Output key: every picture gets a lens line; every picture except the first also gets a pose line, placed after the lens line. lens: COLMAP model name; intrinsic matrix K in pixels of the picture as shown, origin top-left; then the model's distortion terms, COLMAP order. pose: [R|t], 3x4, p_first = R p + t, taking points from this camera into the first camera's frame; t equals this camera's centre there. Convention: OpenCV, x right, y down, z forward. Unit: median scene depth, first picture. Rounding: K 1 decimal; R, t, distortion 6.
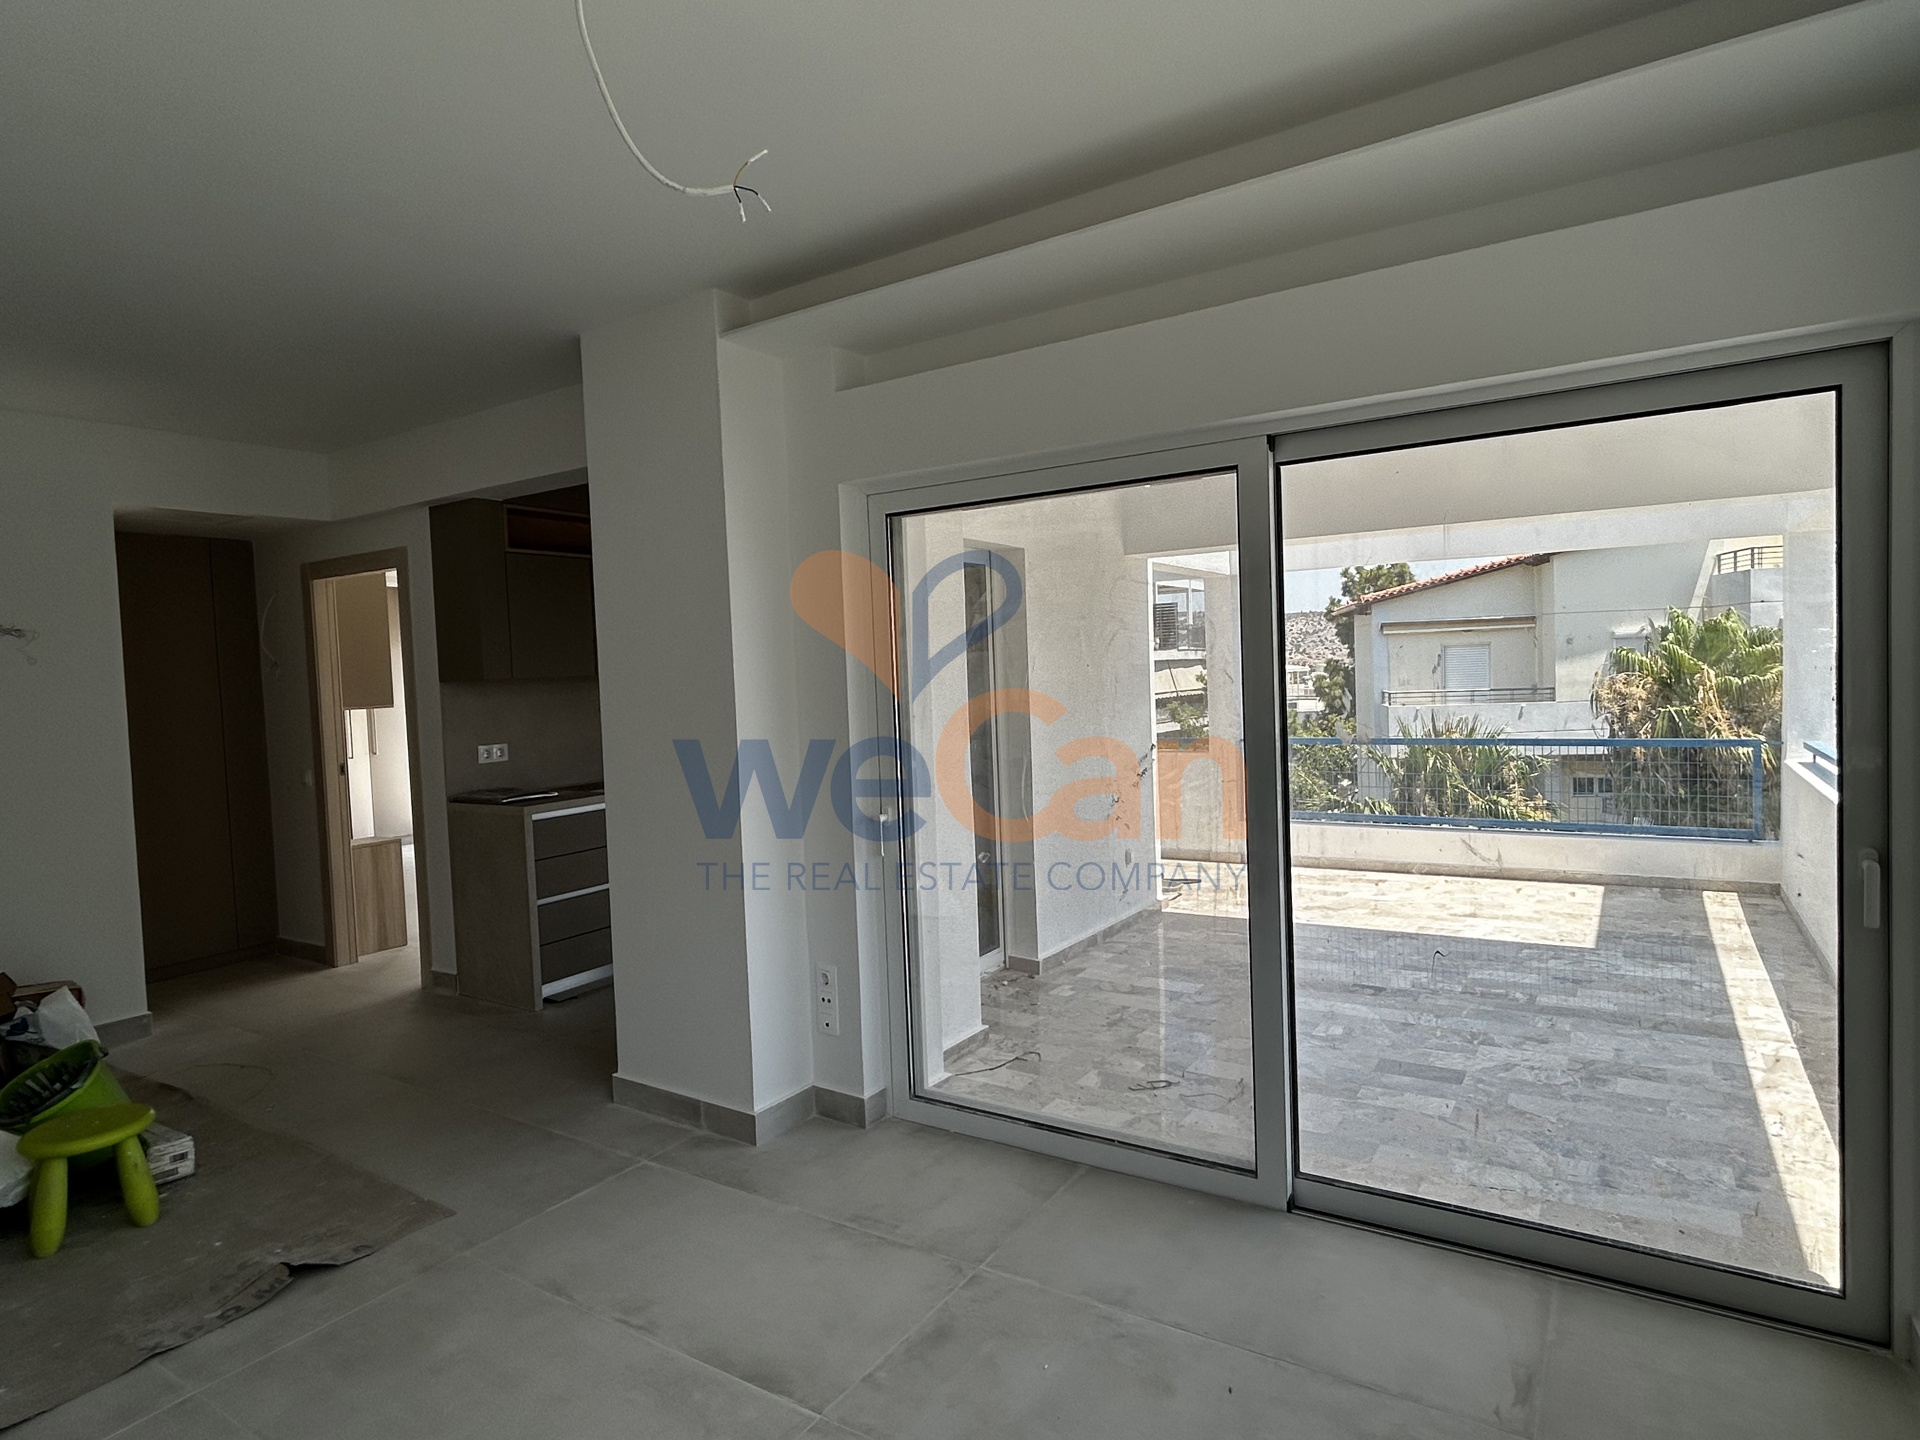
lens RADIAL K [[1066.2, 0, 961.0], [0, 1066.2, 716.2], [0, 0, 1]] dist [0.000038, 0.000050]
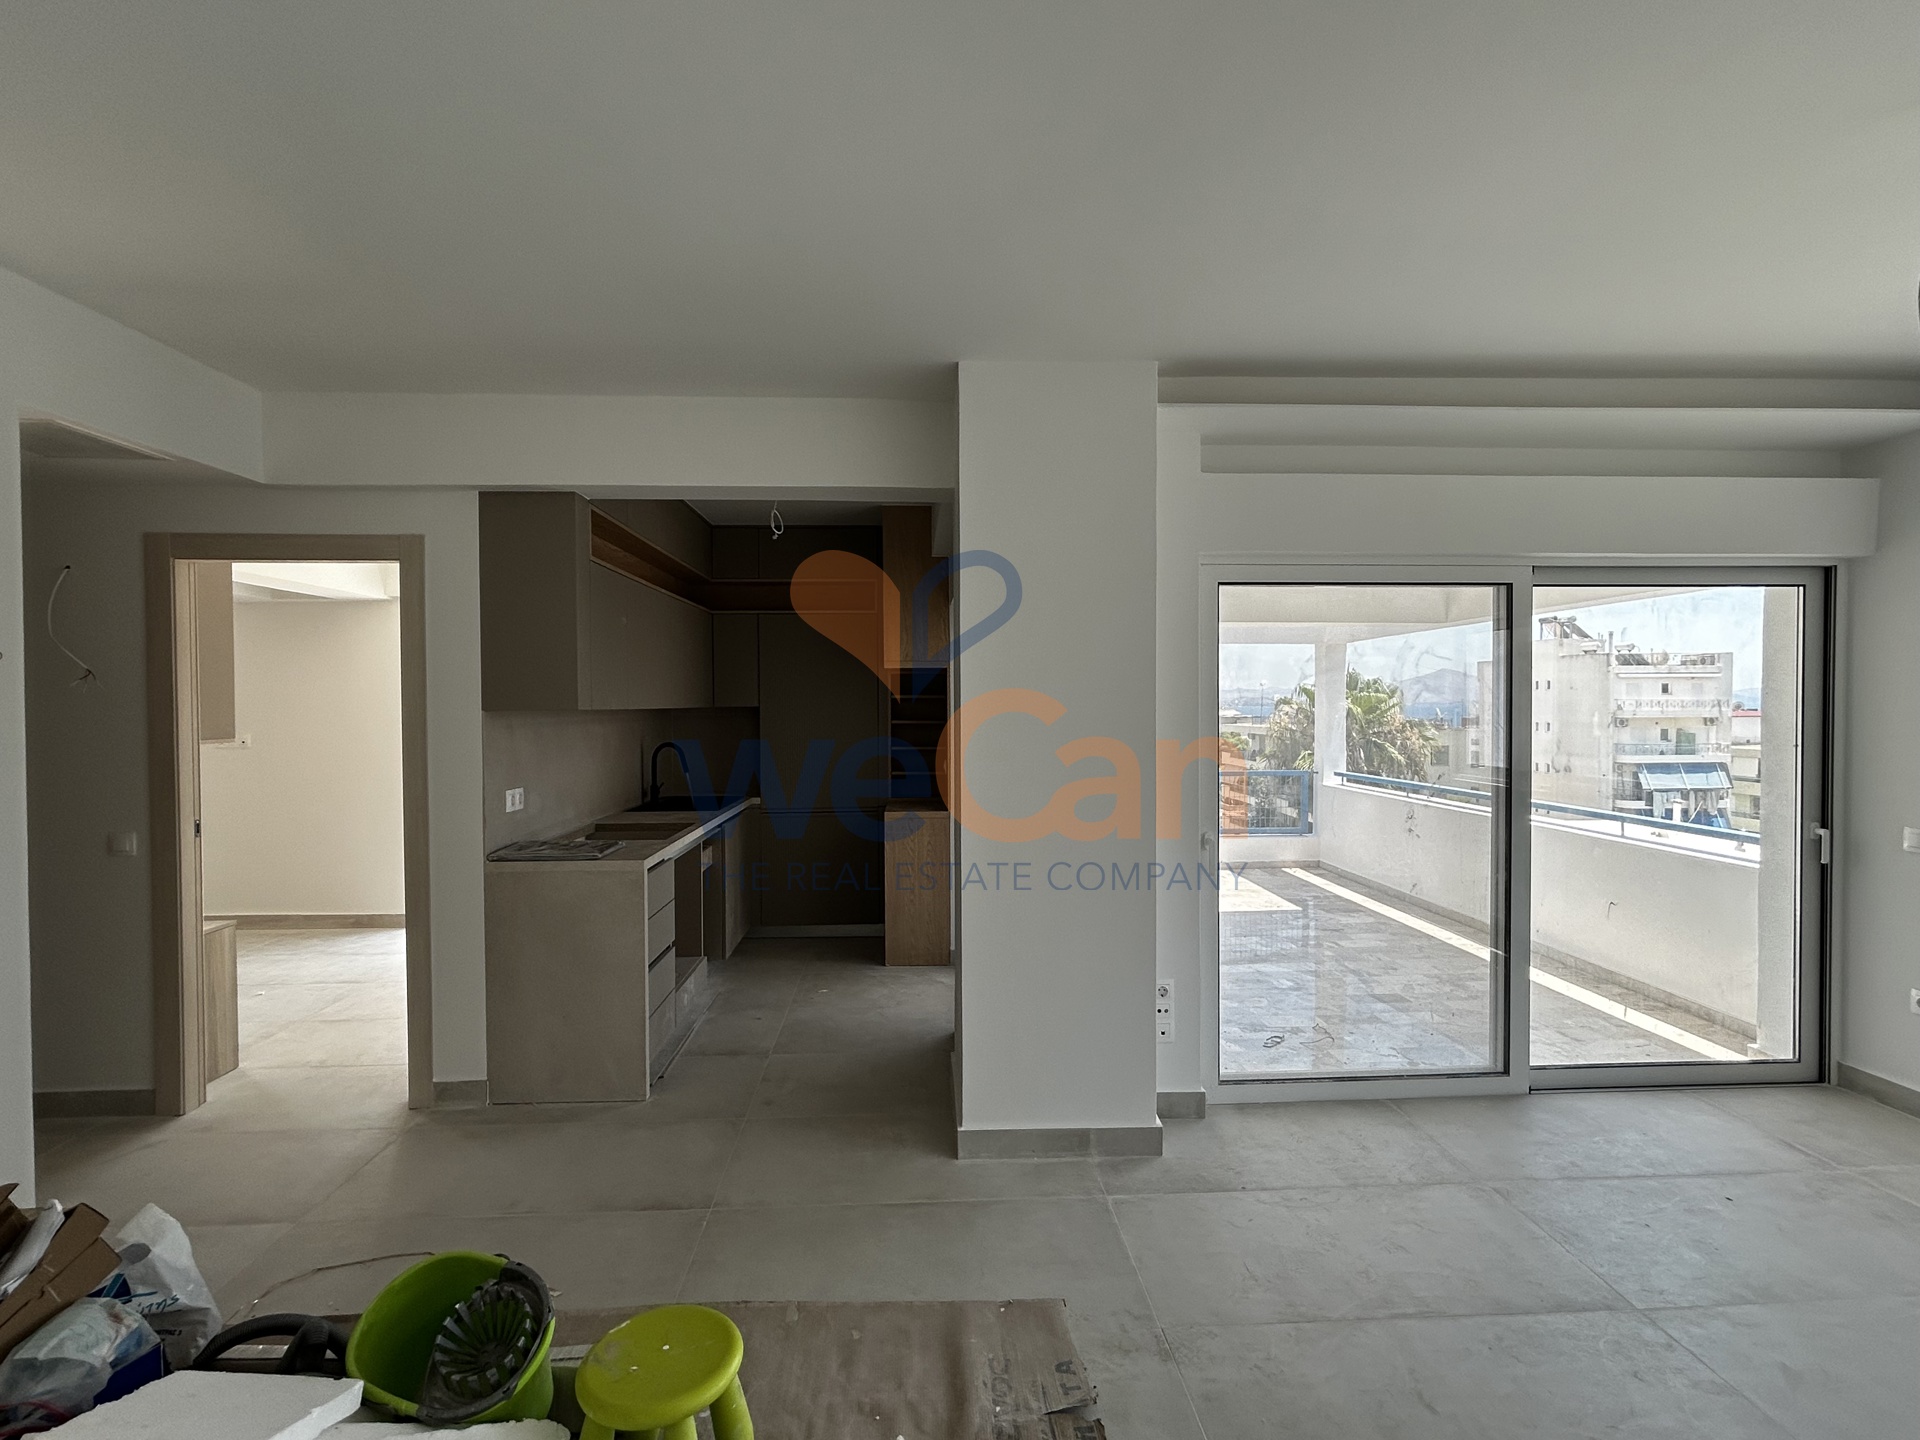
lens RADIAL K [[913.2, 0, 960.0], [0, 913.2, 720.0], [0, 0, 1]] dist [-0.015561, 0.010748]
pose [[0.811607, 0.024335, 0.583696, -0.607918], [-0.001610, 0.999221, -0.039421, 0.001342], [-0.584201, 0.031055, 0.811015, 0.245720]]
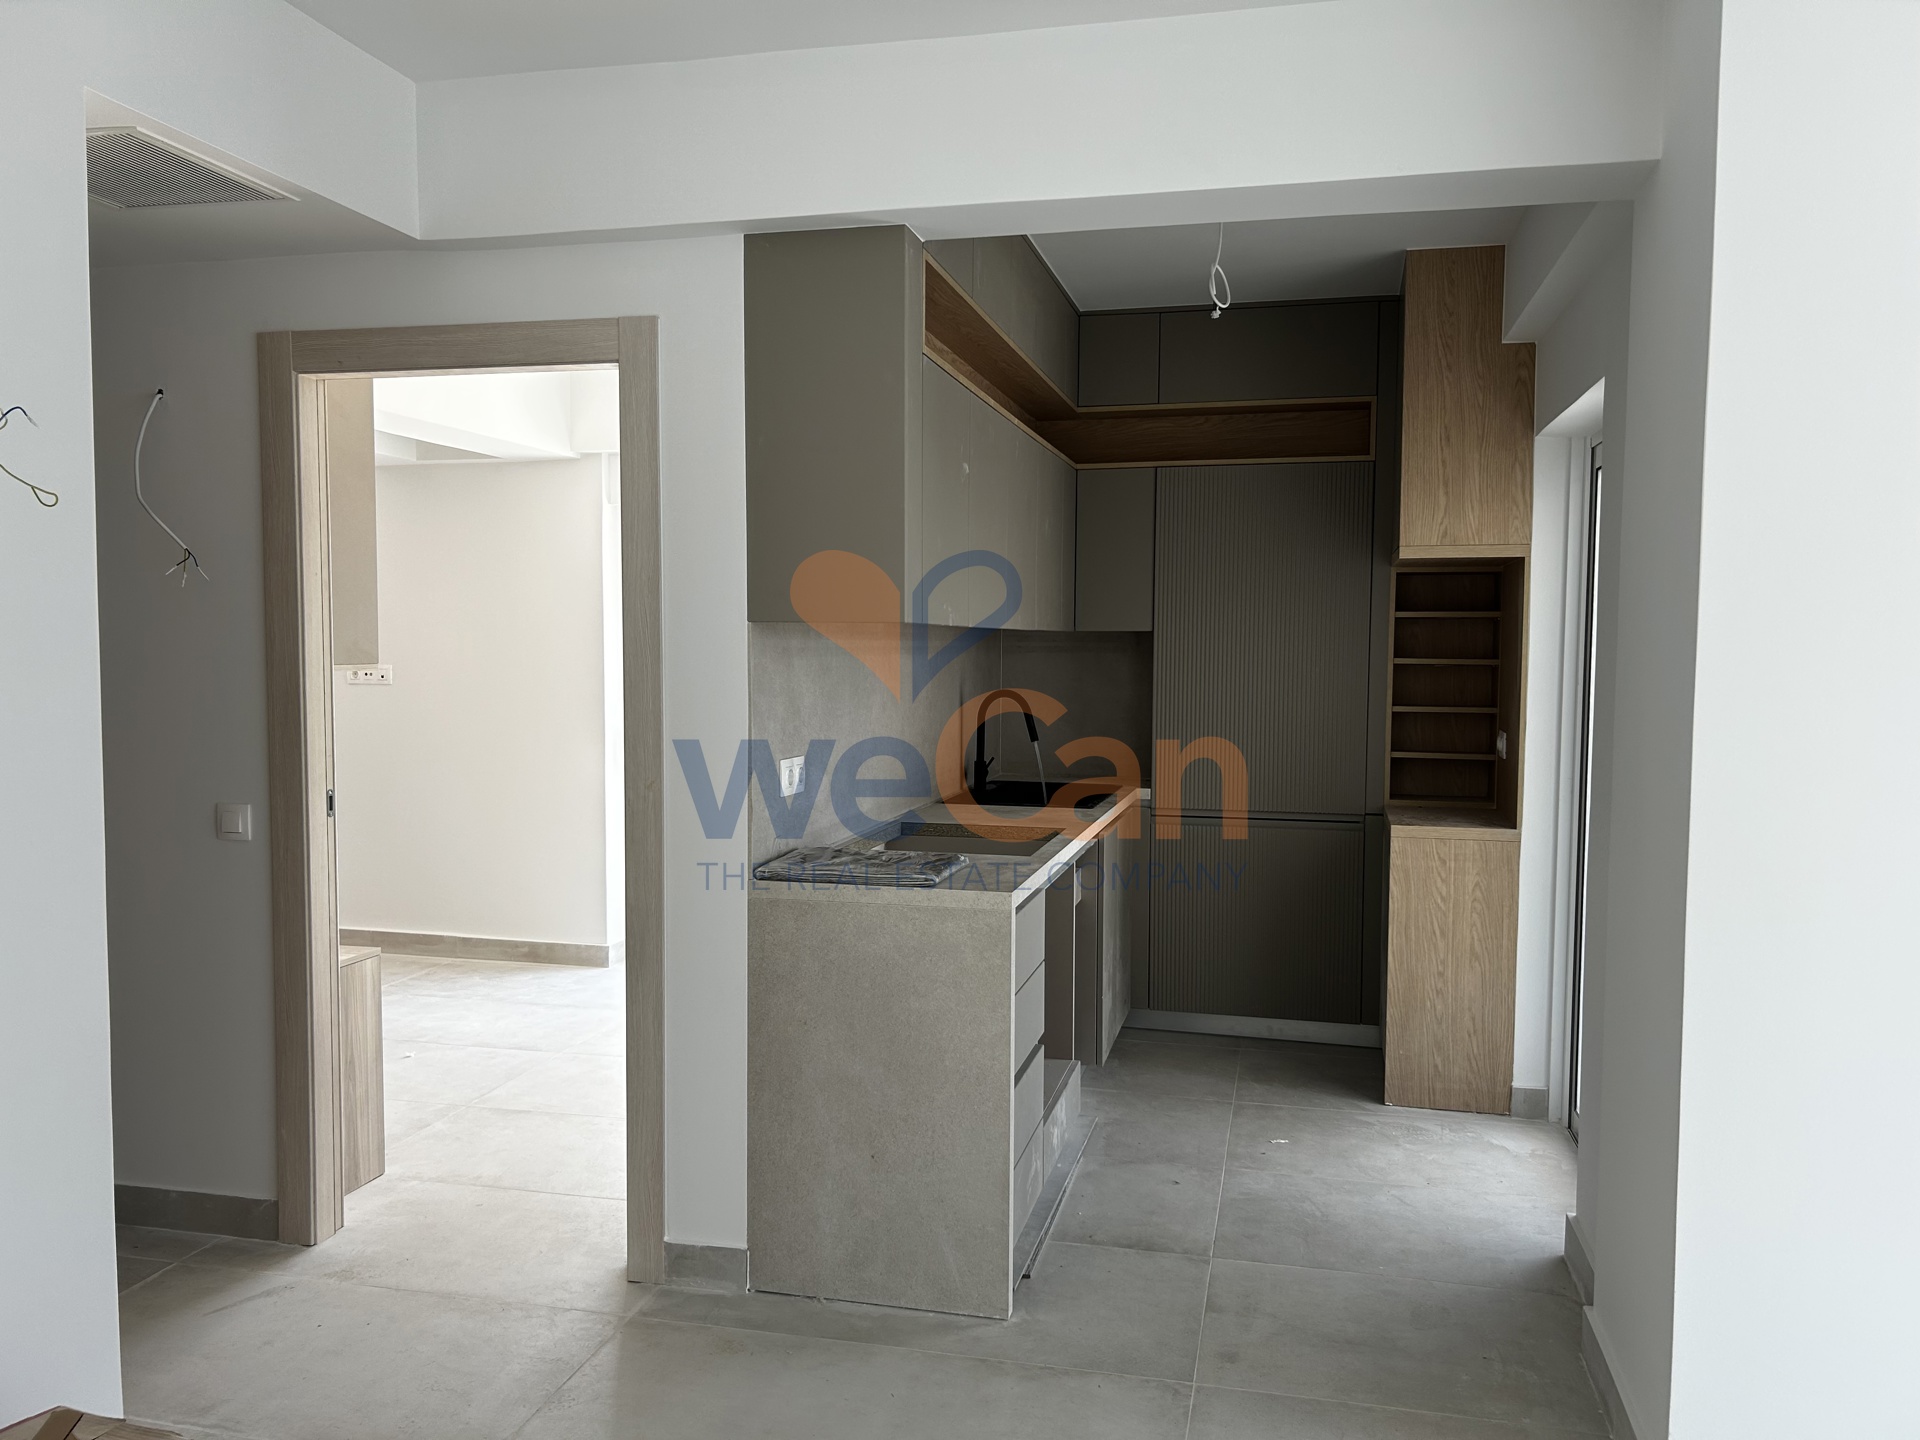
lens RADIAL K [[1450.6, 0, 954.8], [0, 1450.6, 734.3], [0, 0, 1]] dist [0.051806, -0.067791]
pose [[0.944298, 0.023089, 0.328280, -0.621383], [-0.027941, 0.999559, 0.010070, 0.008628], [-0.327903, -0.018682, 0.944527, 0.380231]]
